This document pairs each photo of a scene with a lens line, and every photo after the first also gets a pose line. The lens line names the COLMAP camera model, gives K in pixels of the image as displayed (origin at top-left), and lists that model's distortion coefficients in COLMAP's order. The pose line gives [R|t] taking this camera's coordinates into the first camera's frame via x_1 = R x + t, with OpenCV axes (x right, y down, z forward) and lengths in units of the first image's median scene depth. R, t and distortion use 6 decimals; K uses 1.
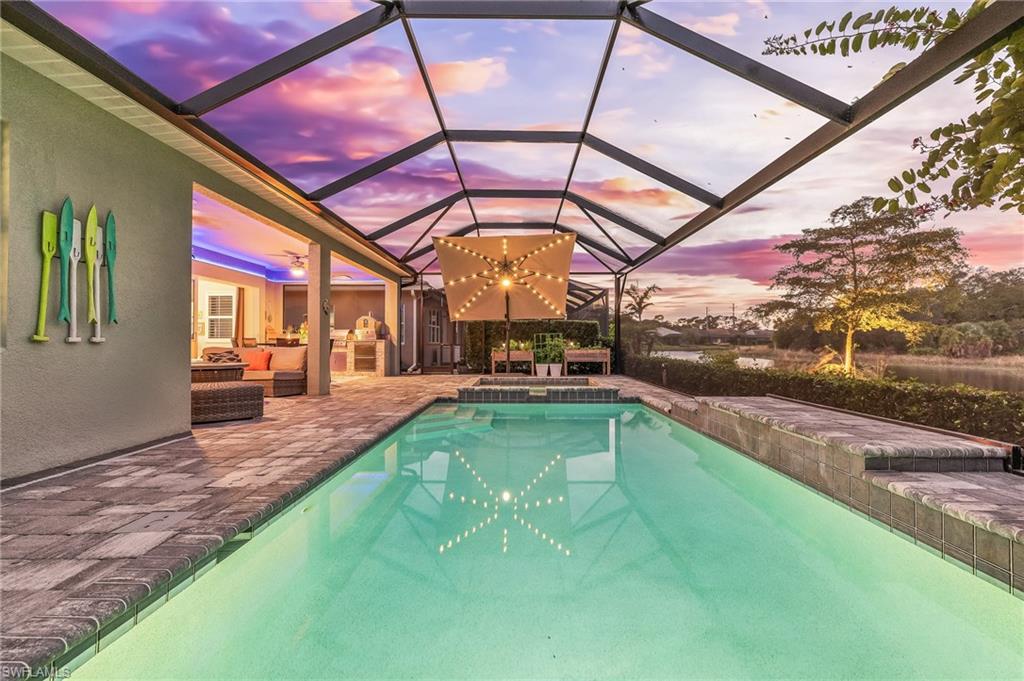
lens RADIAL K [[429.1, 0, 514.3], [0, 429.1, 342.7], [0, 0, 1]] dist [0.004120, 0.000078]
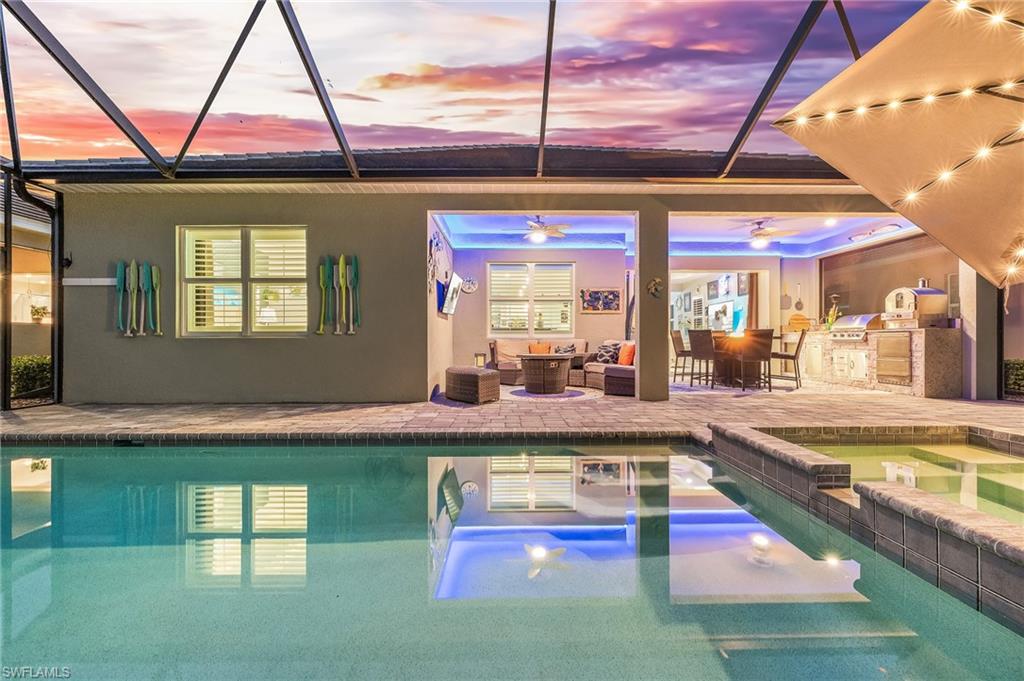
lens RADIAL K [[429.1, 0, 519.8], [0, 429.1, 342.6], [0, 0, 1]] dist [0.004120, 0.000078]
pose [[0.035156, 0.006551, -0.999360, 0.264776], [0.002233, 0.999976, 0.006634, 0.007605], [0.999379, -0.002465, 0.035140, 0.583751]]
